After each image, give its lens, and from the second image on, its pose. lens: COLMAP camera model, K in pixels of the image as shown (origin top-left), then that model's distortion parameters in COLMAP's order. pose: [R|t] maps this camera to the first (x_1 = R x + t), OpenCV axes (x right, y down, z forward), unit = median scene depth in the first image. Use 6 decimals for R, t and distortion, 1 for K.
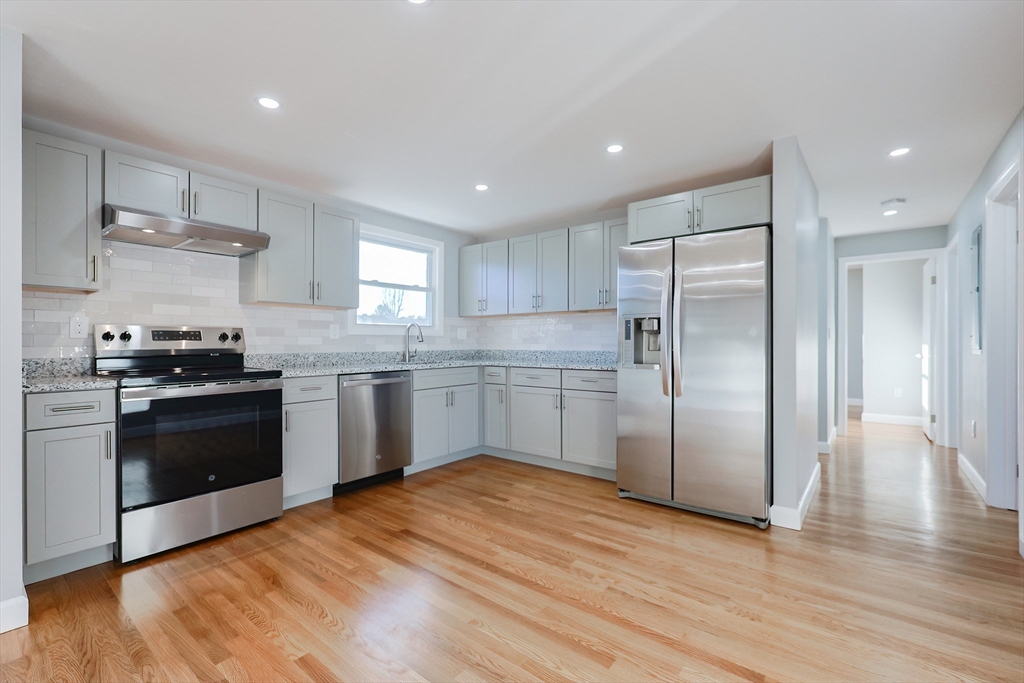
lens RADIAL K [[446.1, 0, 518.4], [0, 446.1, 342.2], [0, 0, 1]] dist [-0.000436, -0.000007]
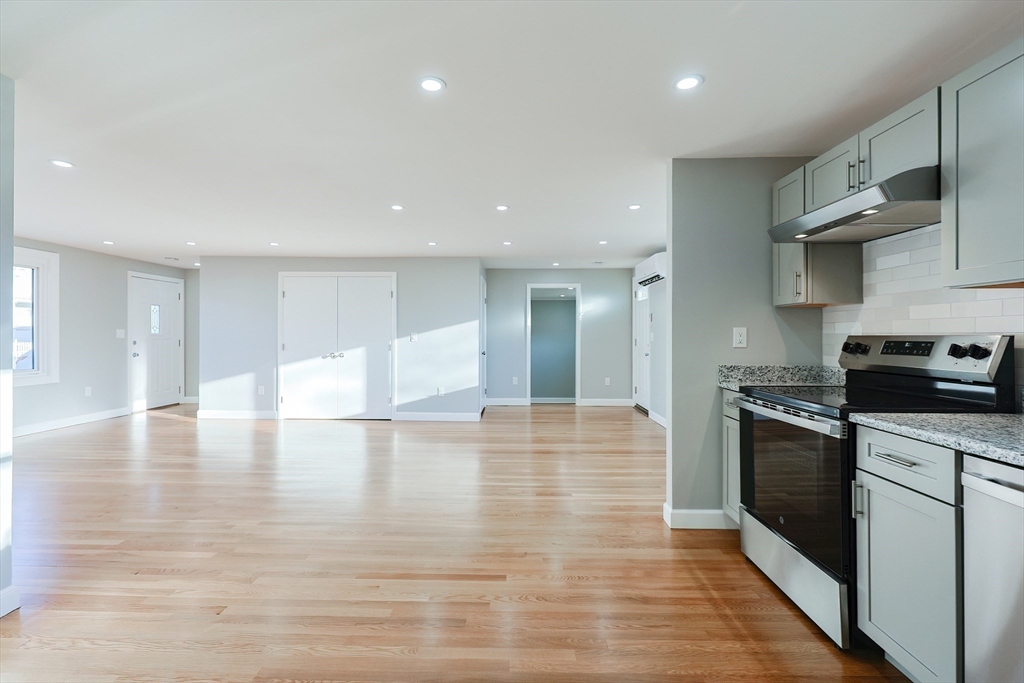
lens RADIAL K [[436.1, 0, 518.4], [0, 436.1, 338.9], [0, 0, 1]] dist [0.002577, 0.000289]
pose [[-0.792785, 0.002951, -0.609494, 0.157225], [-0.003041, 0.999957, 0.008797, -0.030556], [0.609494, 0.008827, -0.792742, 1.061911]]
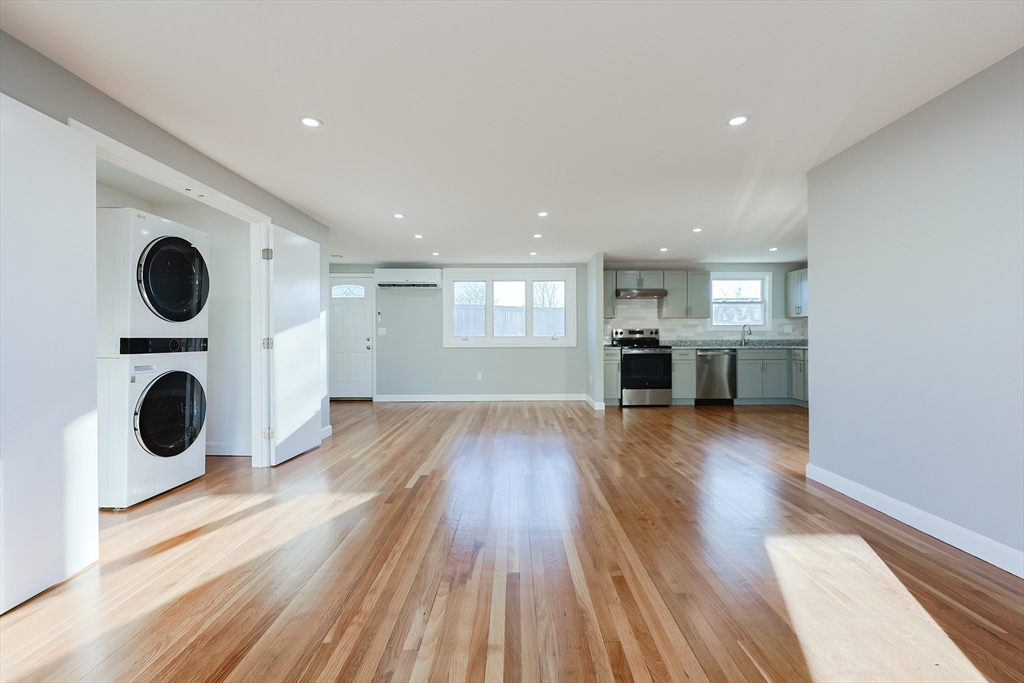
lens RADIAL K [[436.1, 0, 518.4], [0, 436.1, 338.9], [0, 0, 1]] dist [0.002577, 0.000289]
pose [[0.622304, 0.001026, -0.782775, 0.731645], [0.002665, 0.999991, 0.003429, 0.011531], [0.782771, -0.004220, 0.622295, -1.025167]]
